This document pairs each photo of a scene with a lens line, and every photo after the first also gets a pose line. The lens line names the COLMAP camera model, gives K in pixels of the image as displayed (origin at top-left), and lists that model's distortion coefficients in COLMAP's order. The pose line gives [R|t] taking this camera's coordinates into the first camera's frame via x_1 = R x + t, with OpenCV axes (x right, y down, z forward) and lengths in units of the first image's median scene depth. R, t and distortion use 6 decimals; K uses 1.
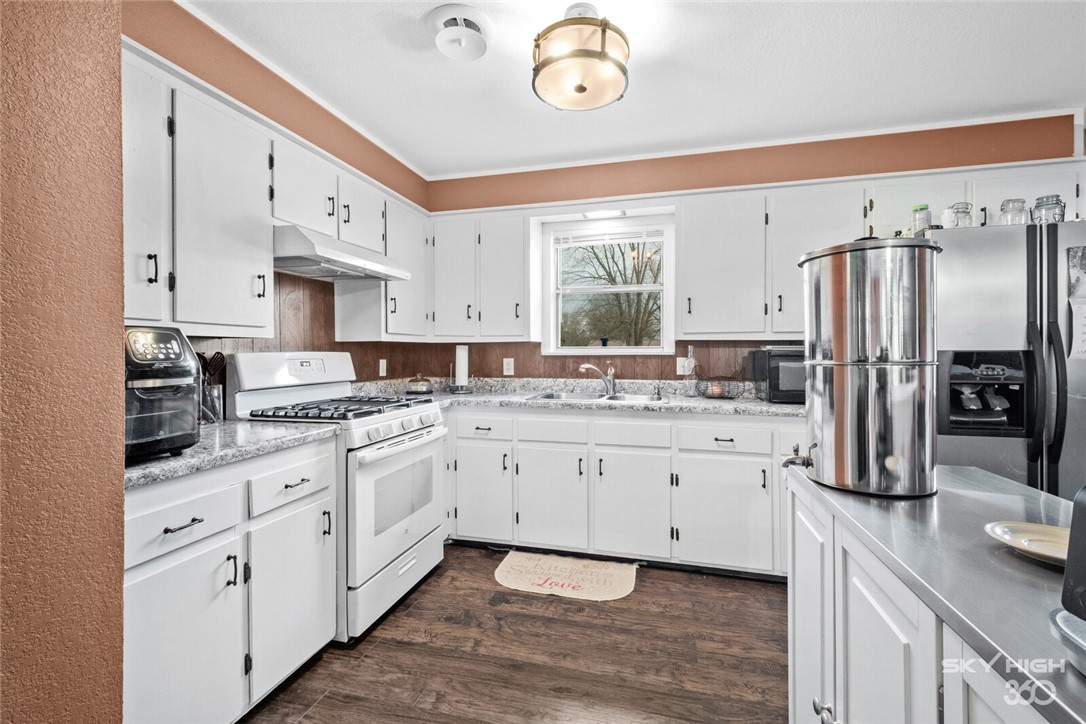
lens RADIAL K [[470.2, 0, 541.9], [0, 470.2, 353.4], [0, 0, 1]] dist [0.007677, -0.000624]
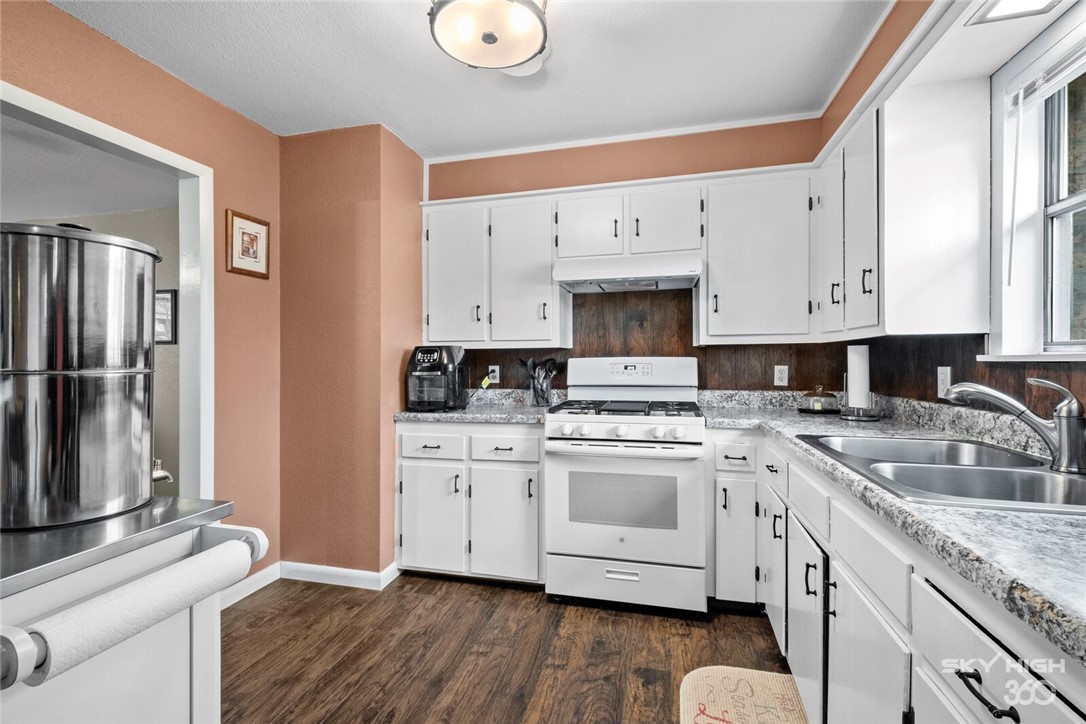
lens RADIAL K [[478.3, 0, 543.0], [0, 478.3, 362.0], [0, 0, 1]] dist [0.020100, -0.007782]
pose [[0.015171, 0.006109, -0.999866, 0.595645], [0.003857, 0.999974, 0.006168, 0.000192], [0.999877, -0.003950, 0.015147, 0.694032]]
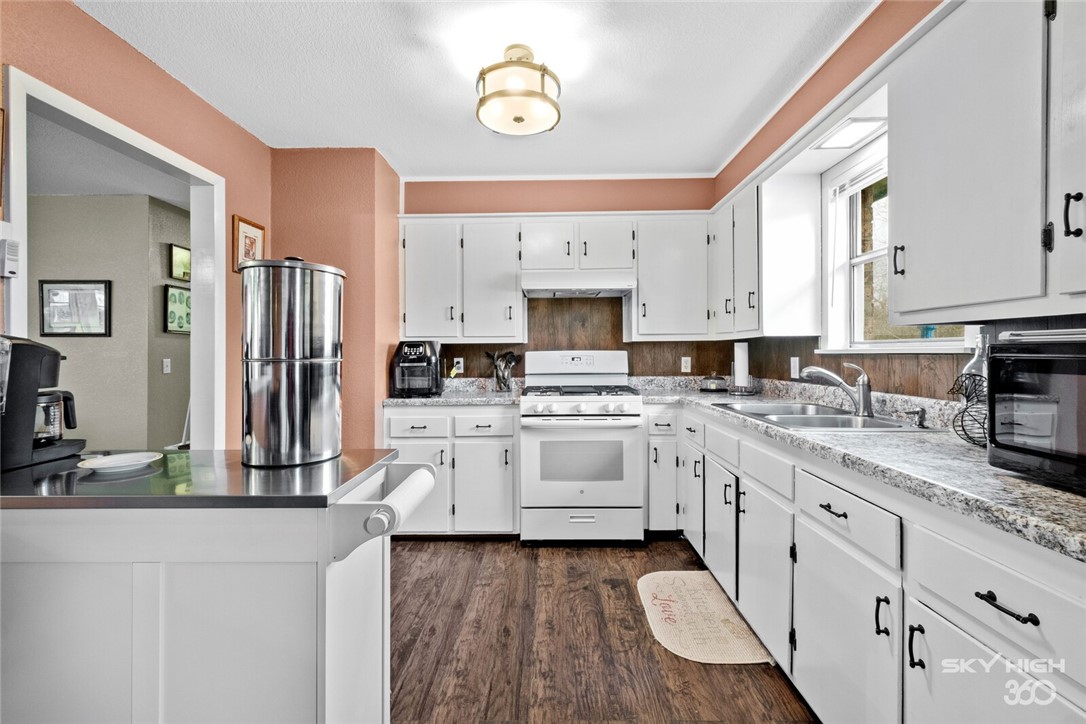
lens RADIAL K [[464.7, 0, 543.4], [0, 464.7, 352.7], [0, 0, 1]] dist [0.018266, -0.007799]
pose [[0.245299, 0.000313, -0.969447, 0.761776], [0.003519, 0.999993, 0.001214, 0.000320], [0.969441, -0.003709, 0.245297, 0.500640]]
